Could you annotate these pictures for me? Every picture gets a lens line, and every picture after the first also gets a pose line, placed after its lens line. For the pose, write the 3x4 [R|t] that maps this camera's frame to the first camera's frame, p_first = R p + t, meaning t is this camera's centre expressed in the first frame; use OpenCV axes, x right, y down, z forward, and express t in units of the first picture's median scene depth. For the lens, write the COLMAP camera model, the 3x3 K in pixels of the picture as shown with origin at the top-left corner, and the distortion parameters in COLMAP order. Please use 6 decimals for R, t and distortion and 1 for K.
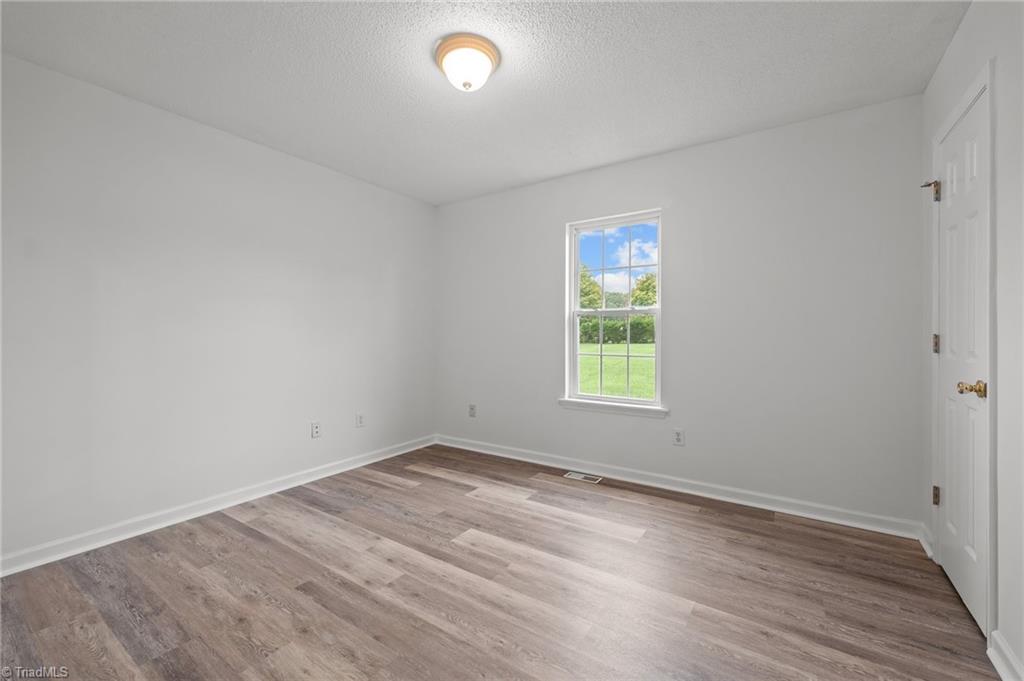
lens RADIAL K [[421.6, 0, 510.6], [0, 421.6, 327.9], [0, 0, 1]] dist [0.001909, -0.000136]
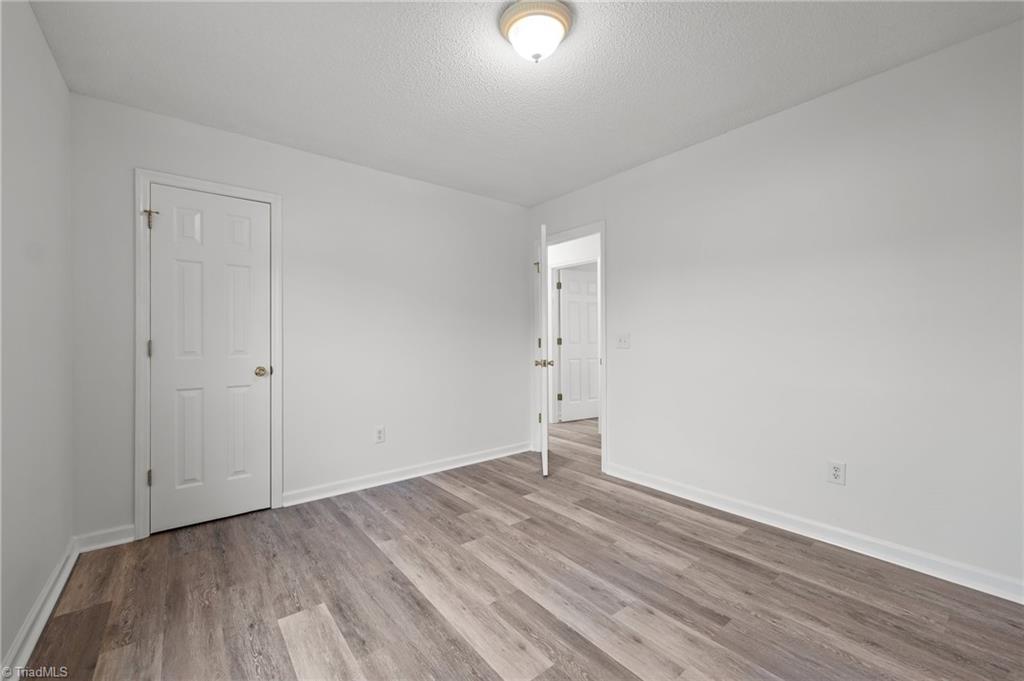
lens RADIAL K [[416.3, 0, 511.1], [0, 416.3, 345.0], [0, 0, 1]] dist [0.000884, 0.000004]
pose [[-0.953809, 0.000478, 0.300412, -0.261566], [0.001953, 0.999987, 0.004610, 0.020937], [-0.300406, 0.004984, -0.953798, 1.572208]]
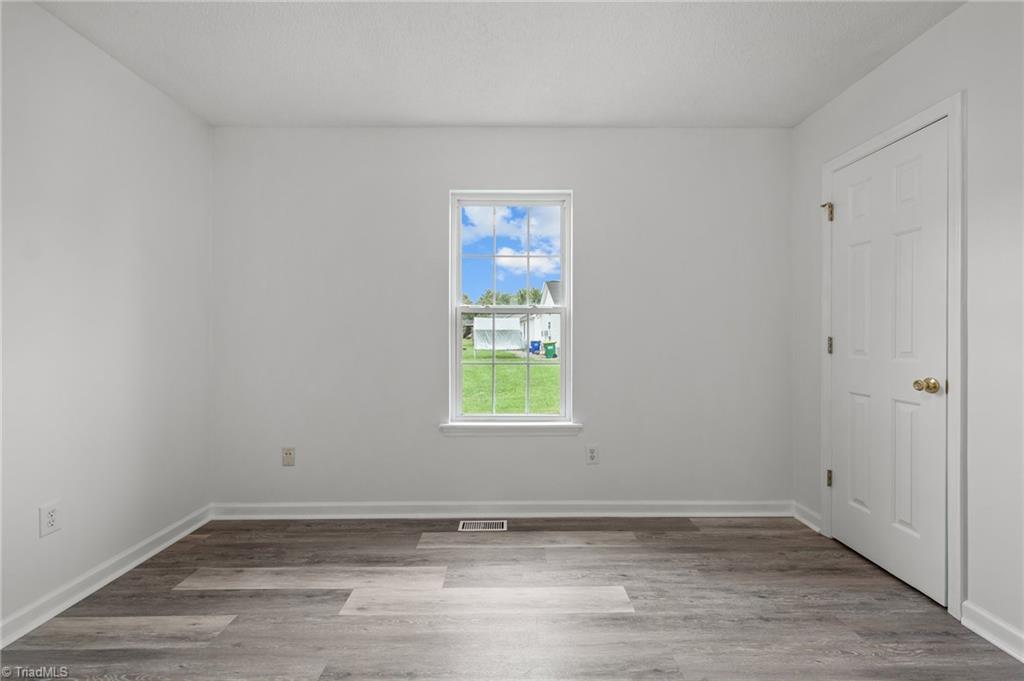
lens RADIAL K [[421.6, 0, 510.6], [0, 421.6, 327.9], [0, 0, 1]] dist [0.001909, -0.000136]
pose [[0.823568, 0.008918, 0.567147, -0.309879], [-0.005981, 0.999957, -0.007038, 0.003699], [-0.567186, 0.002404, 0.823586, 0.478288]]
